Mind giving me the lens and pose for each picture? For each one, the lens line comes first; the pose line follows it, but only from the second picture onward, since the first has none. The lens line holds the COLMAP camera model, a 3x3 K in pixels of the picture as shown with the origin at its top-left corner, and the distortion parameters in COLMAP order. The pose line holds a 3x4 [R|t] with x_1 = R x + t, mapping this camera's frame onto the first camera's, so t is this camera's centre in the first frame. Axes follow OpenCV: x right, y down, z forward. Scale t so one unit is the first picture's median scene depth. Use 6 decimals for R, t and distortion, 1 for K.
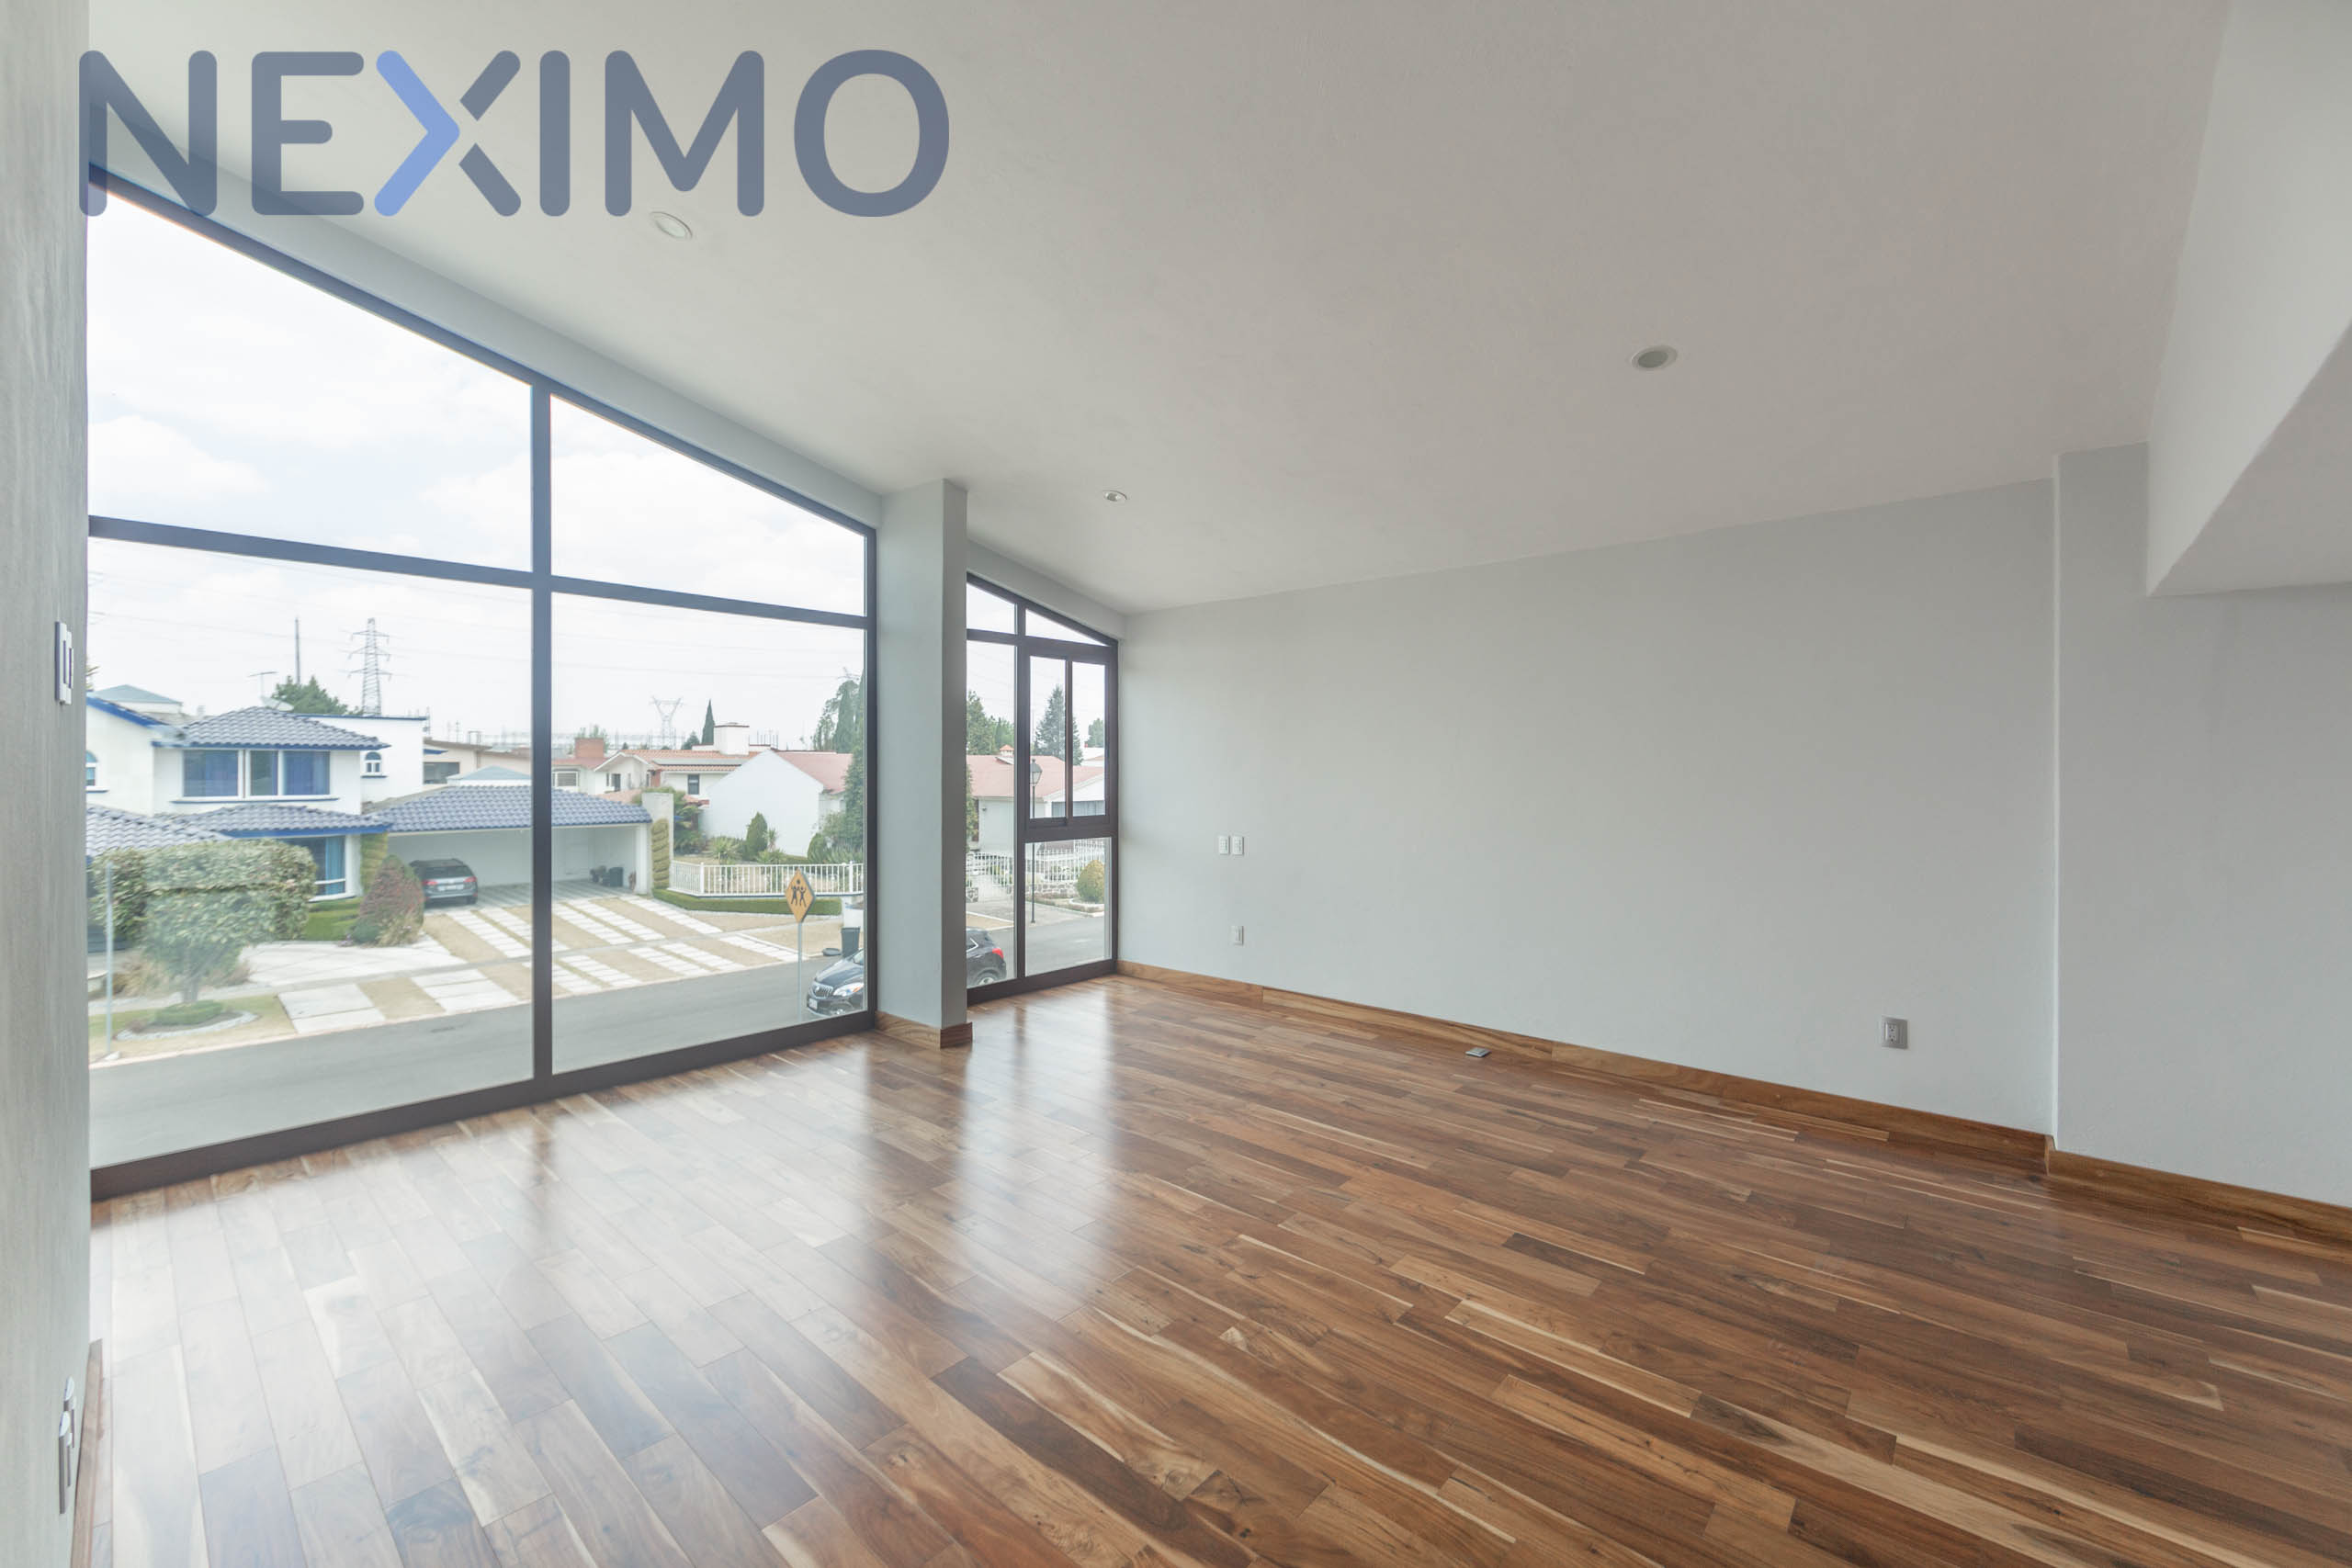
lens RADIAL K [[959.9, 0, 1176.0], [0, 959.9, 784.0], [0, 0, 1]] dist [-0.000898, -0.000303]
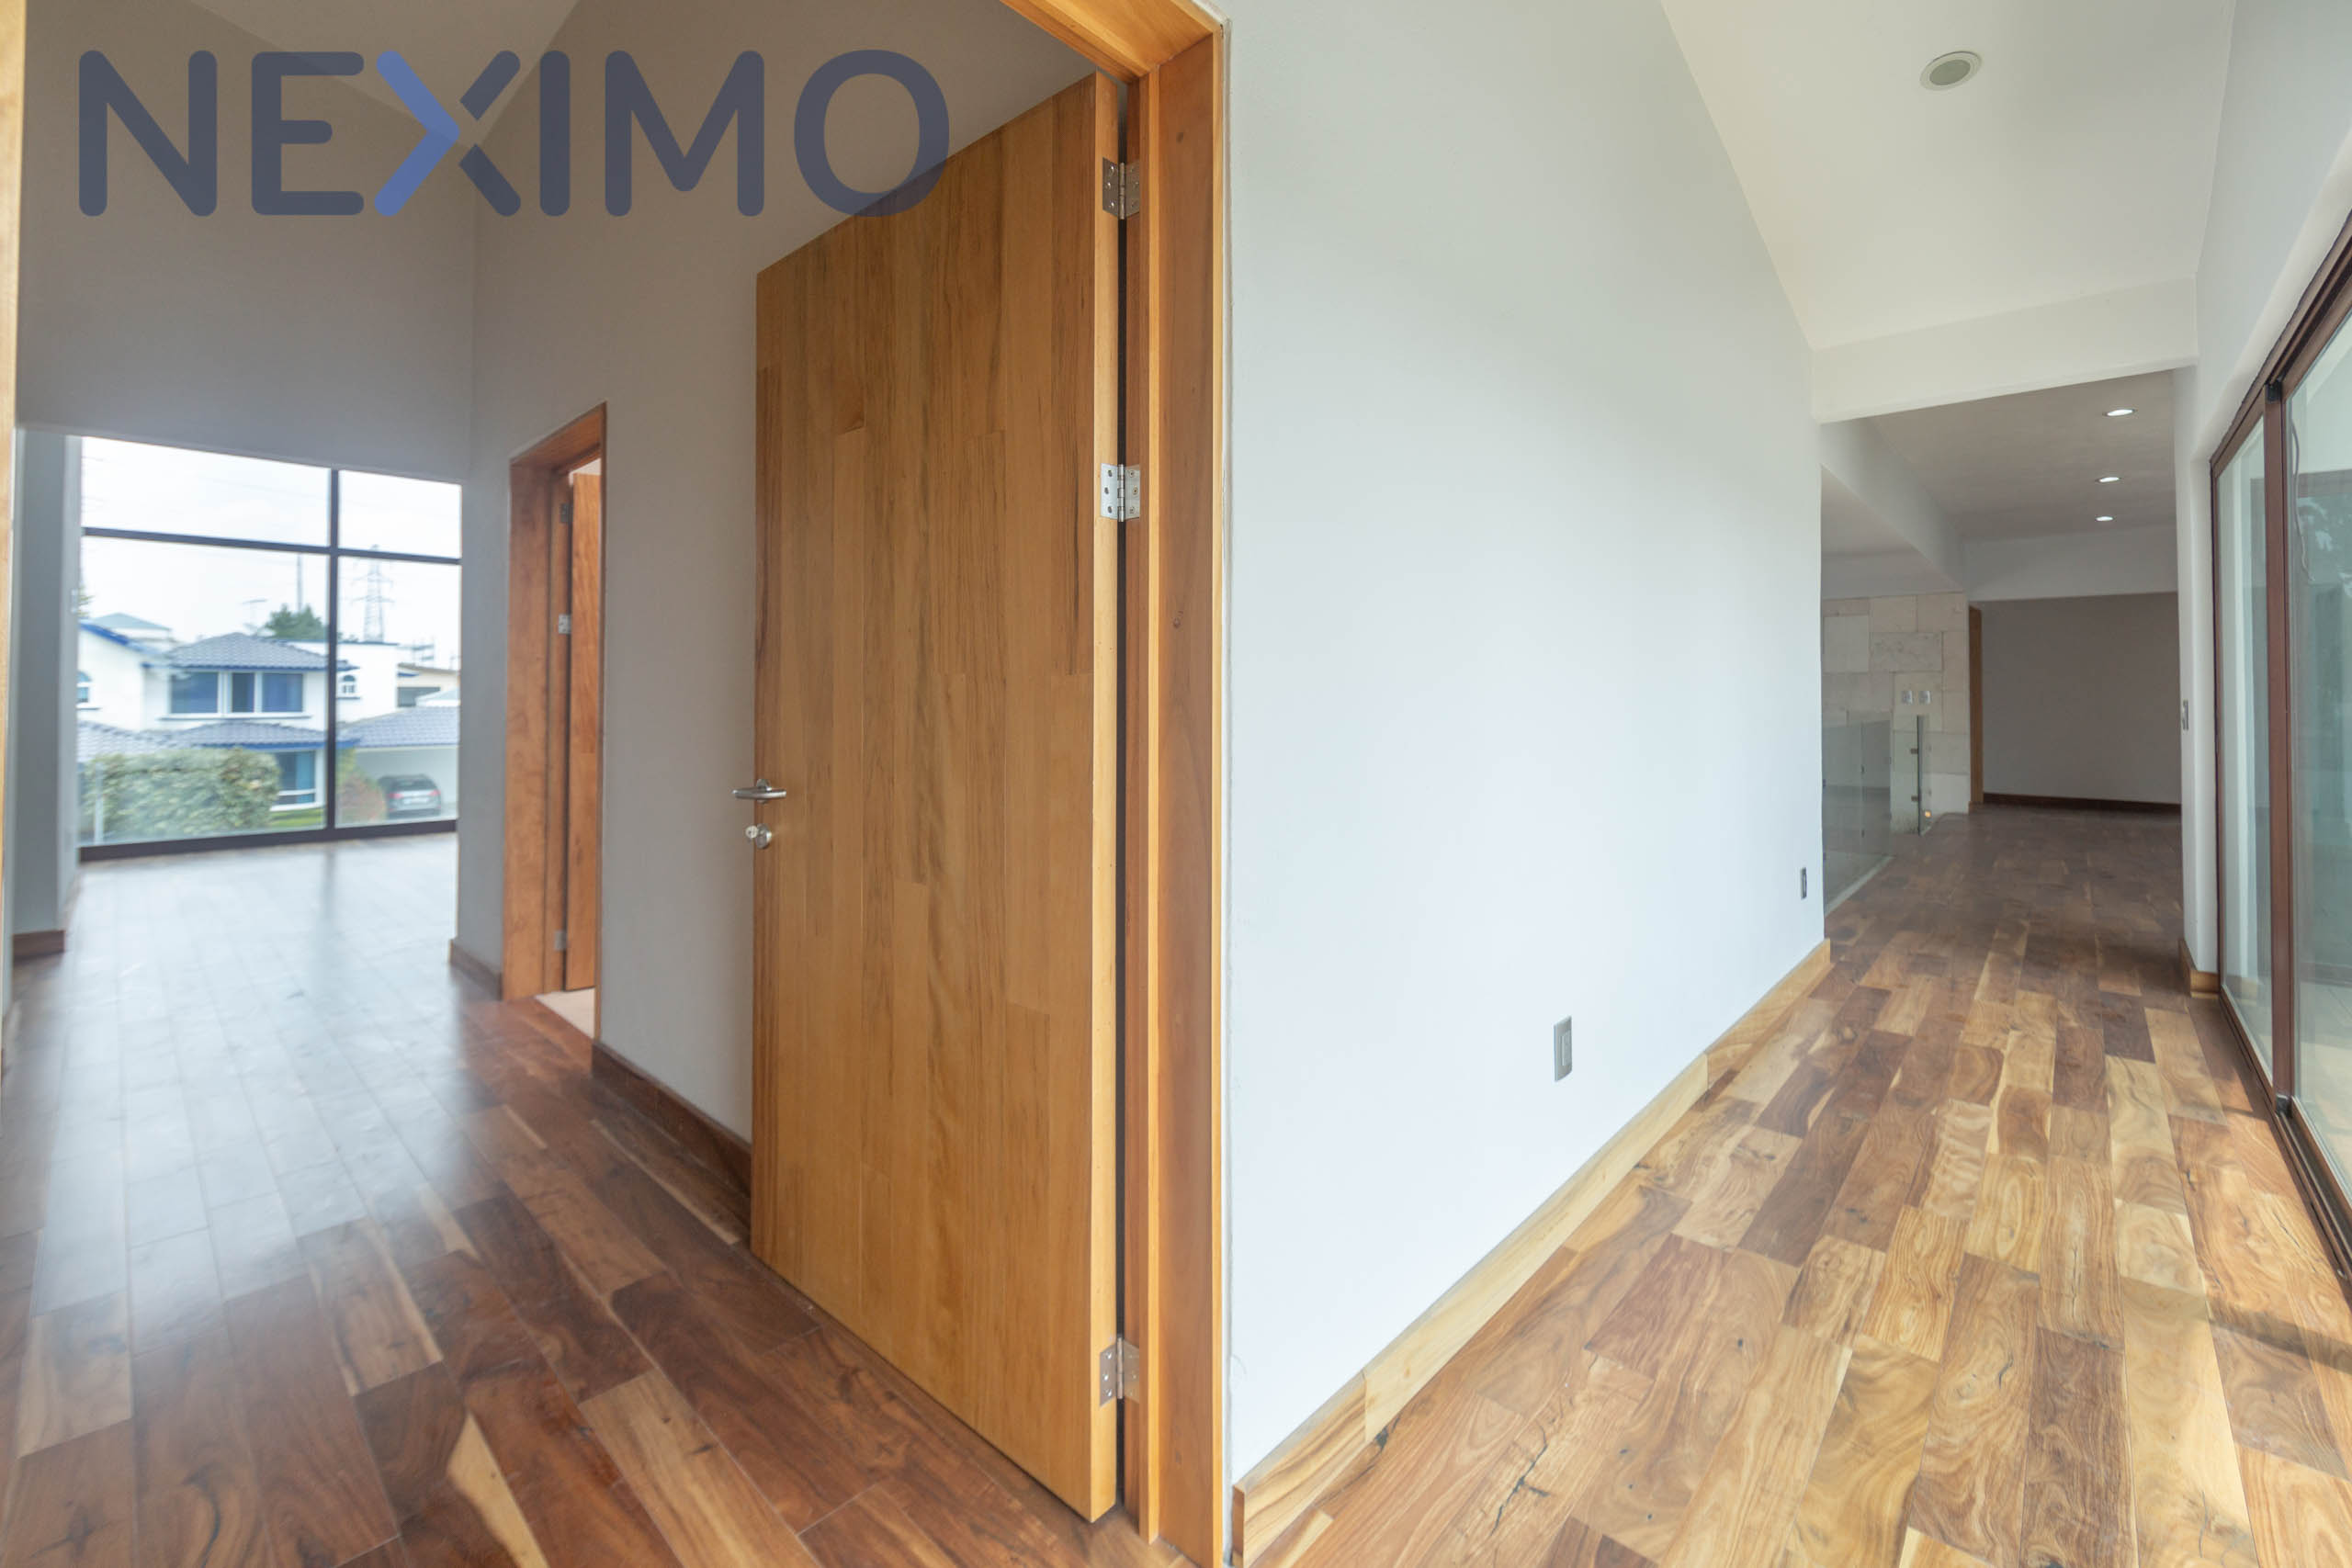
lens RADIAL K [[984.2, 0, 1182.2], [0, 984.2, 703.5], [0, 0, 1]] dist [0.000219, 0.000066]
pose [[0.999968, 0.000912, -0.007951, 0.130687], [-0.000999, 0.999940, -0.010940, 0.012714], [0.007941, 0.010948, 0.999909, -0.114573]]
